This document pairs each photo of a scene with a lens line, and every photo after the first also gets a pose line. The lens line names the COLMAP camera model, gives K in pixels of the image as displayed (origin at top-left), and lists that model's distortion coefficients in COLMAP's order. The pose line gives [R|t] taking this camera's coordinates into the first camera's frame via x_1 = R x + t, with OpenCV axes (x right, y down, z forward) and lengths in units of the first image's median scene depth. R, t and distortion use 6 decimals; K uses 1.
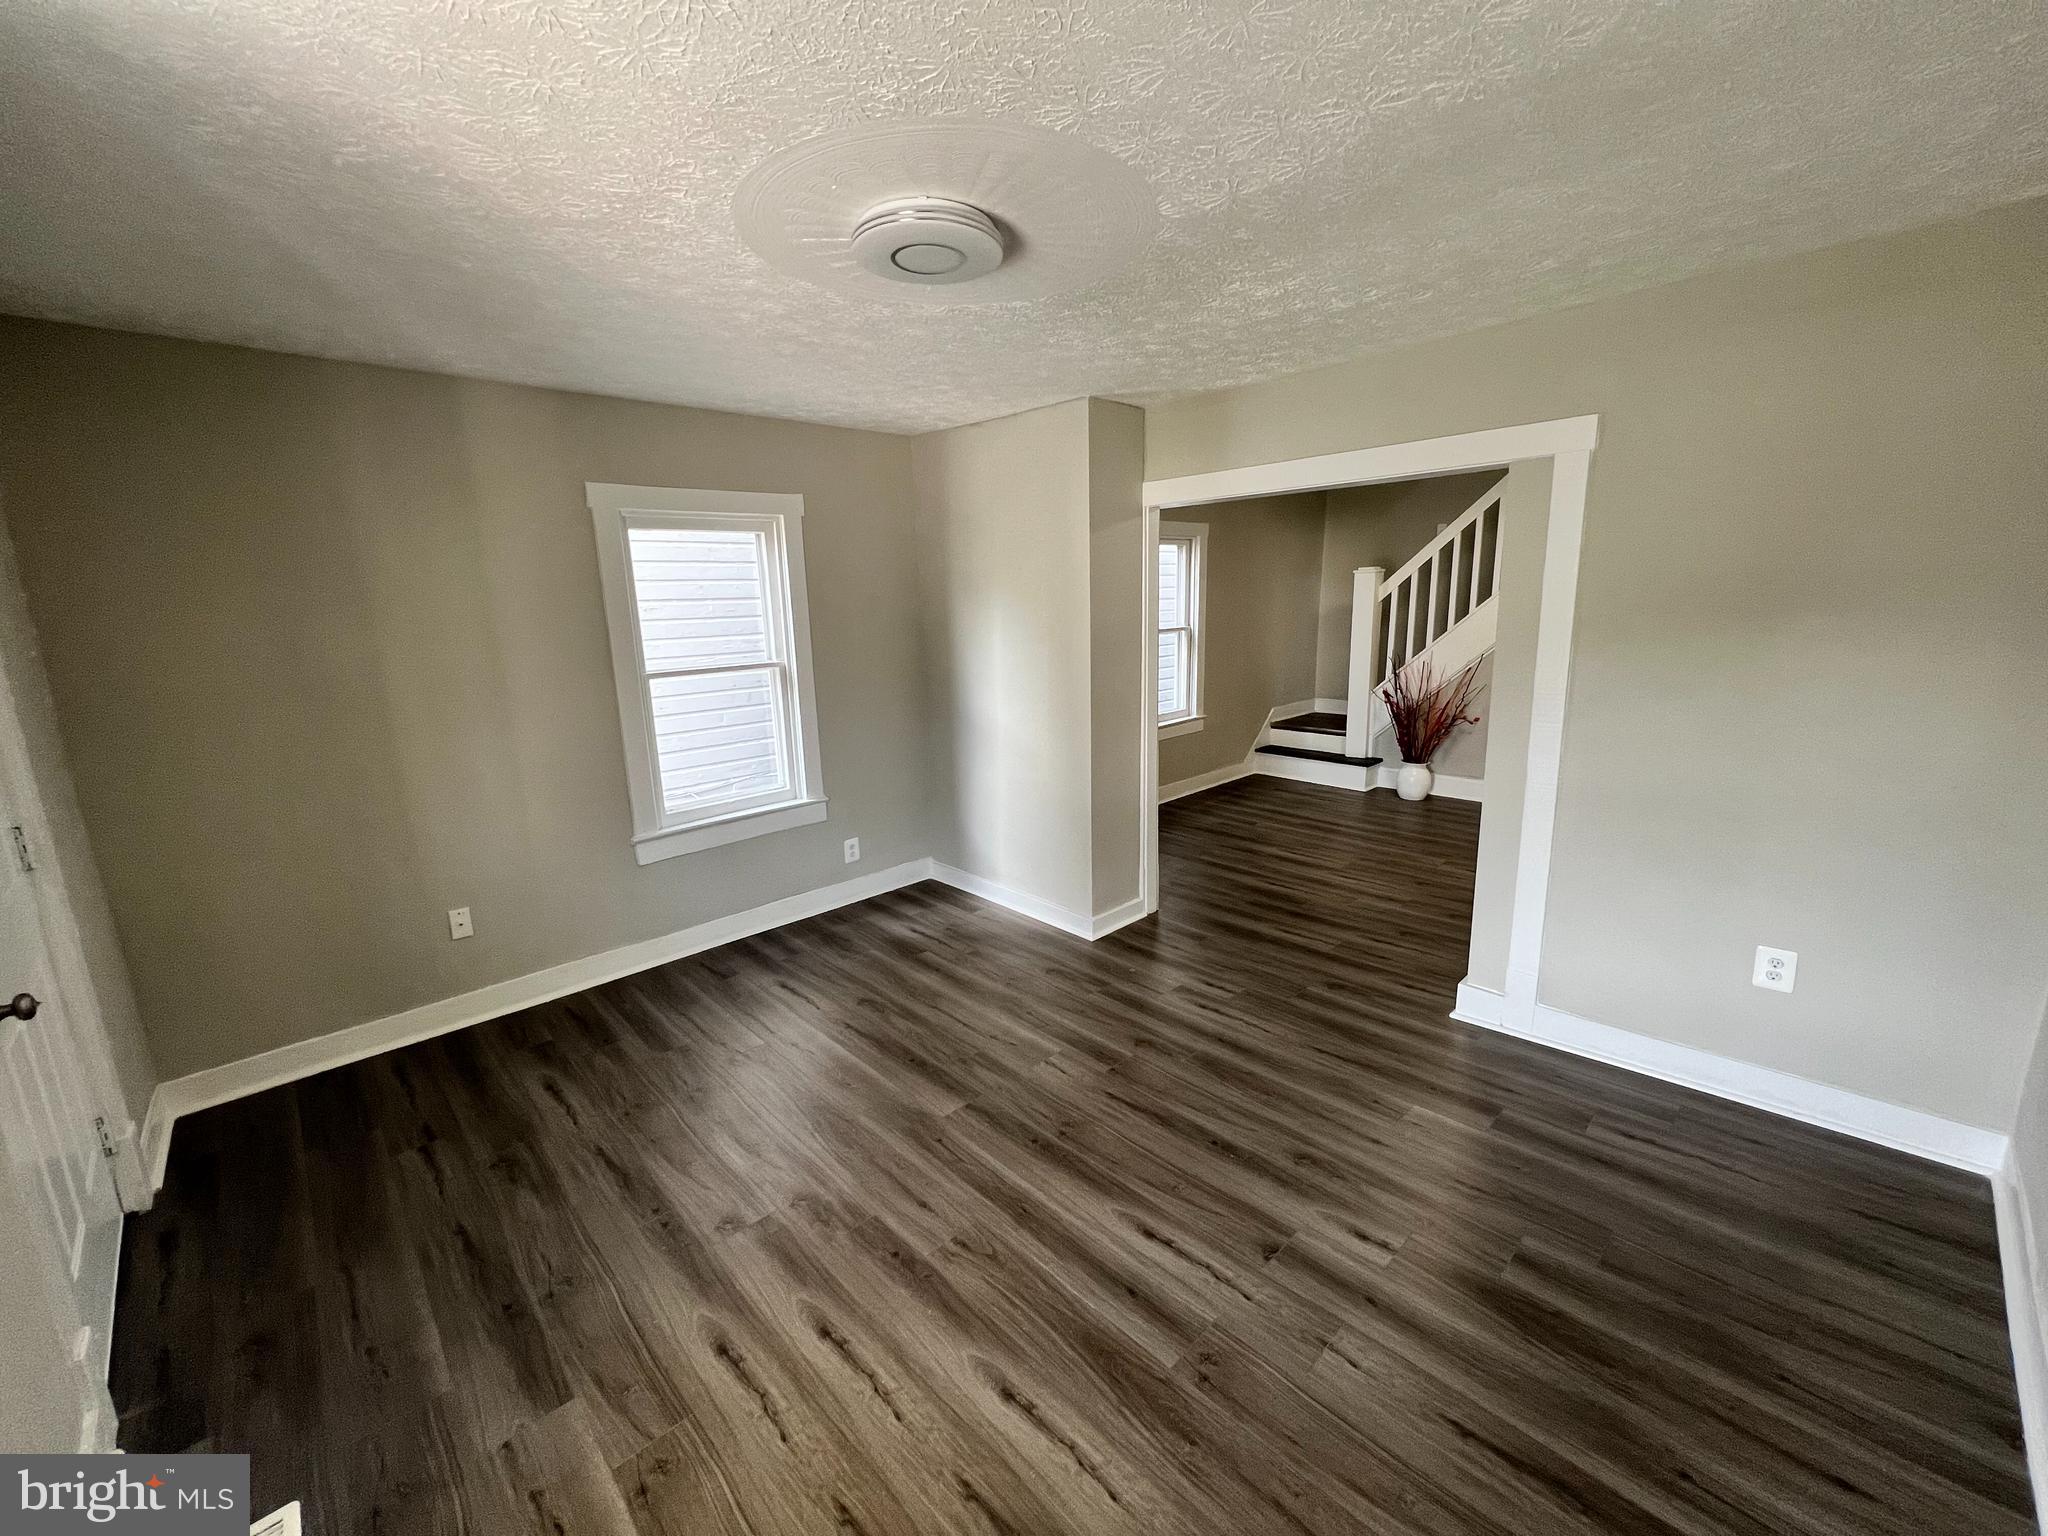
lens RADIAL K [[823.6, 0, 1022.6], [0, 823.6, 768.3], [0, 0, 1]] dist [0.000829, 0.000151]
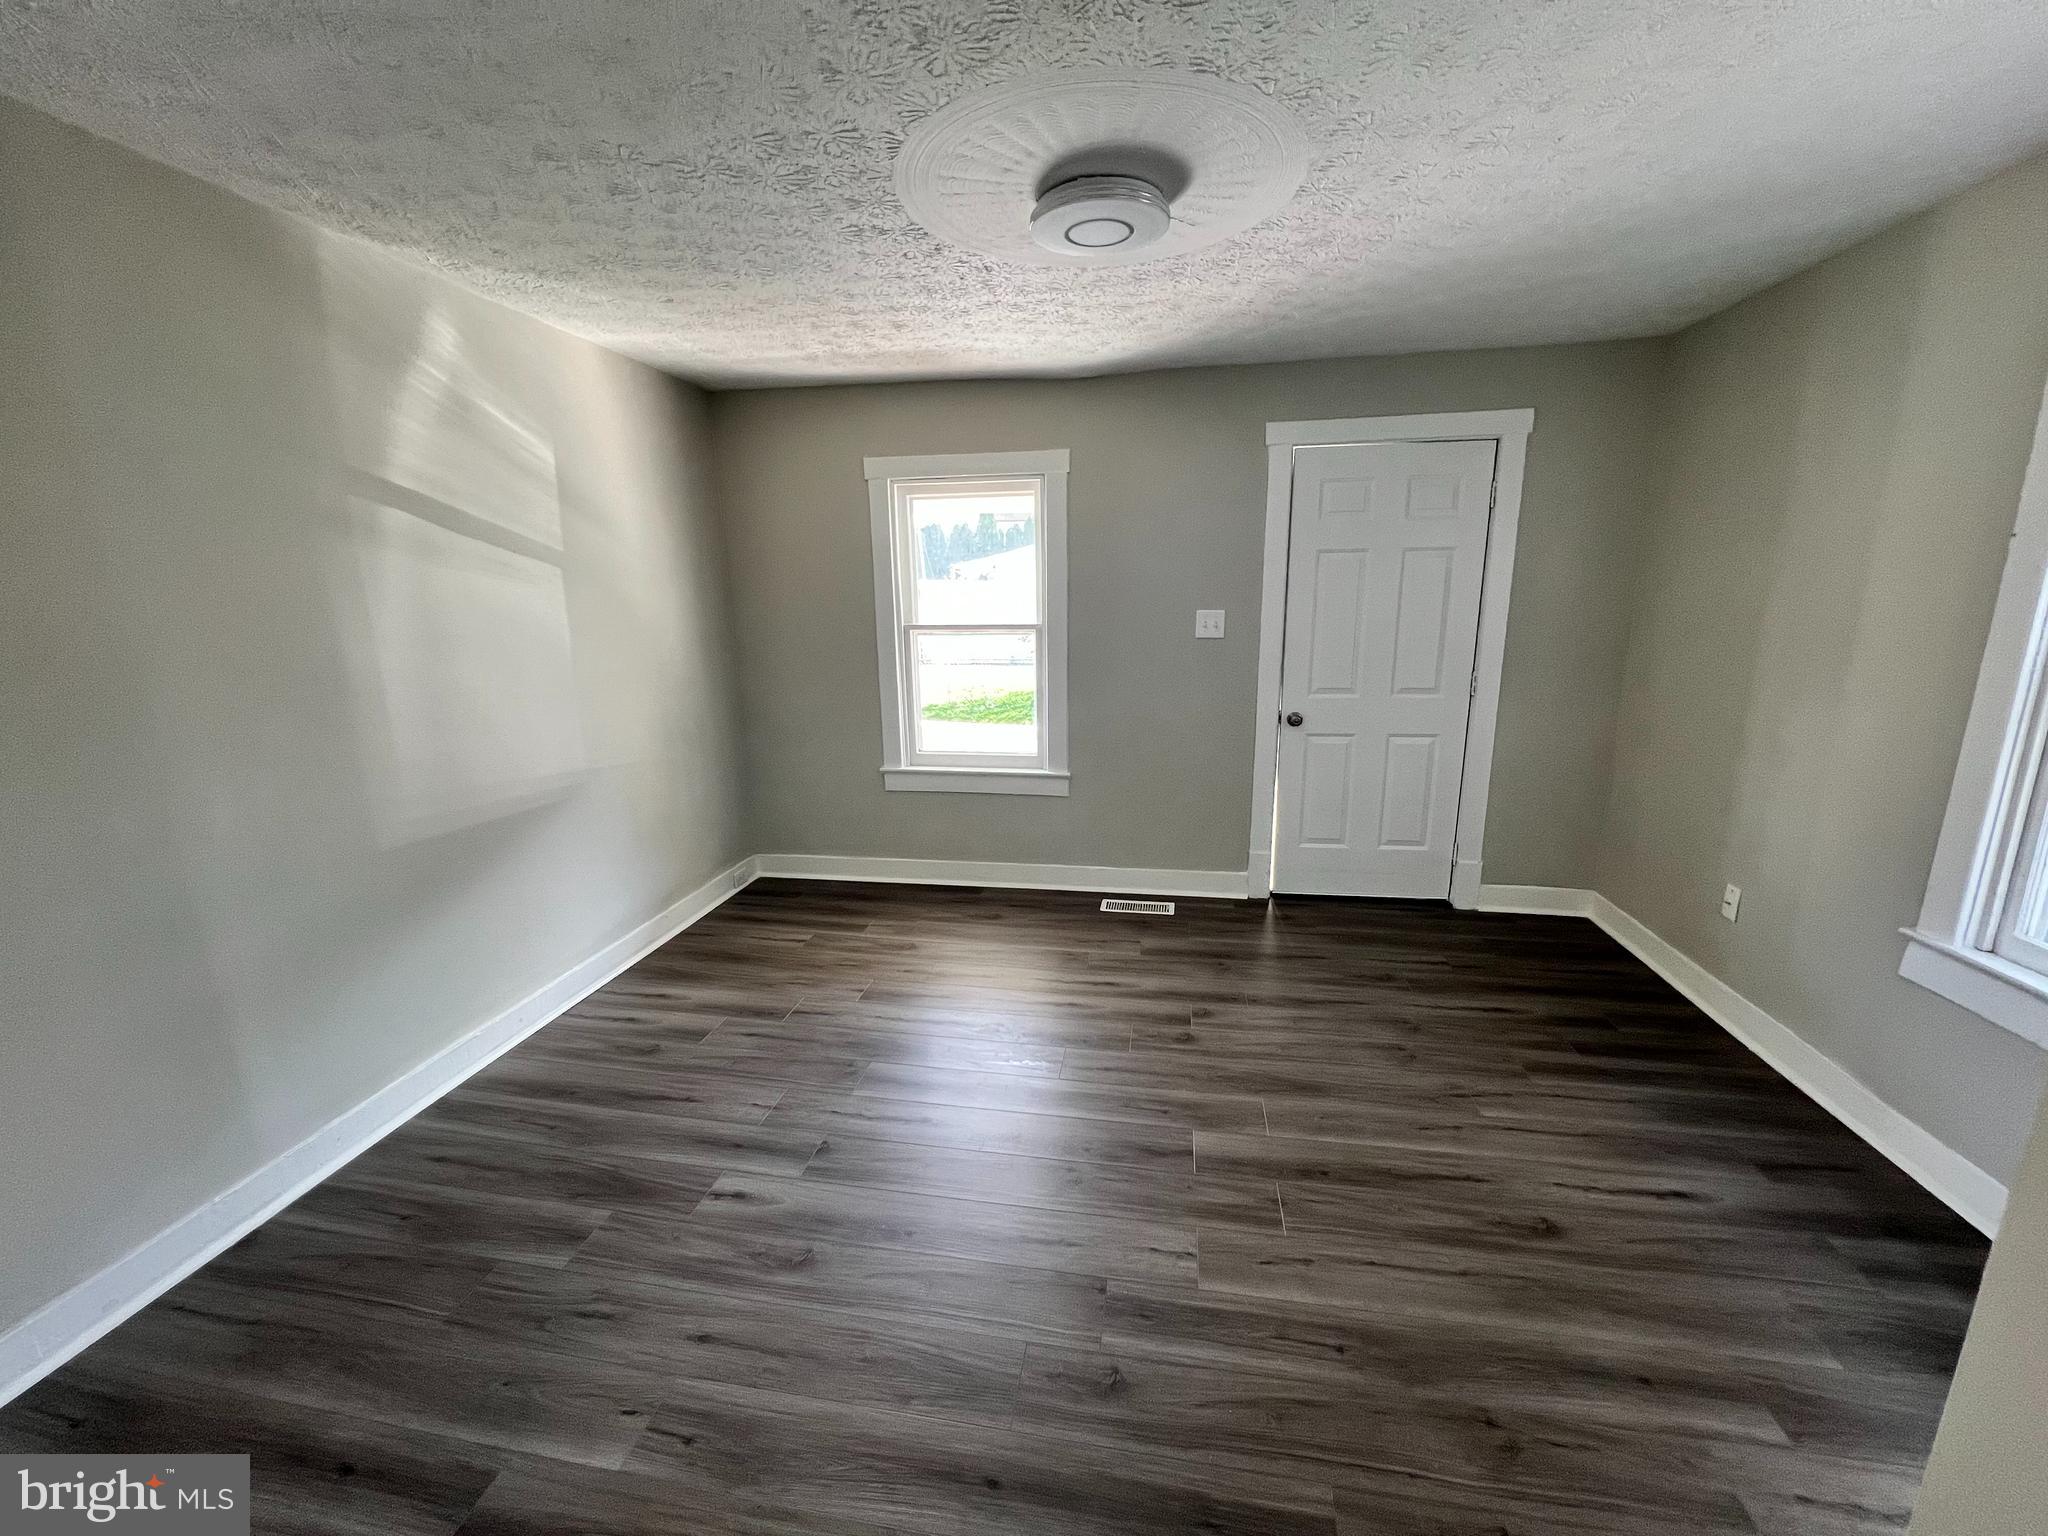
lens RADIAL K [[823.6, 0, 1024.2], [0, 823.6, 769.4], [0, 0, 1]] dist [0.000829, 0.000151]
pose [[-0.806572, 0.162686, -0.568309, 0.417100], [-0.088512, 0.917309, 0.388213, -0.223917], [0.584472, 0.363423, -0.725476, 1.178692]]
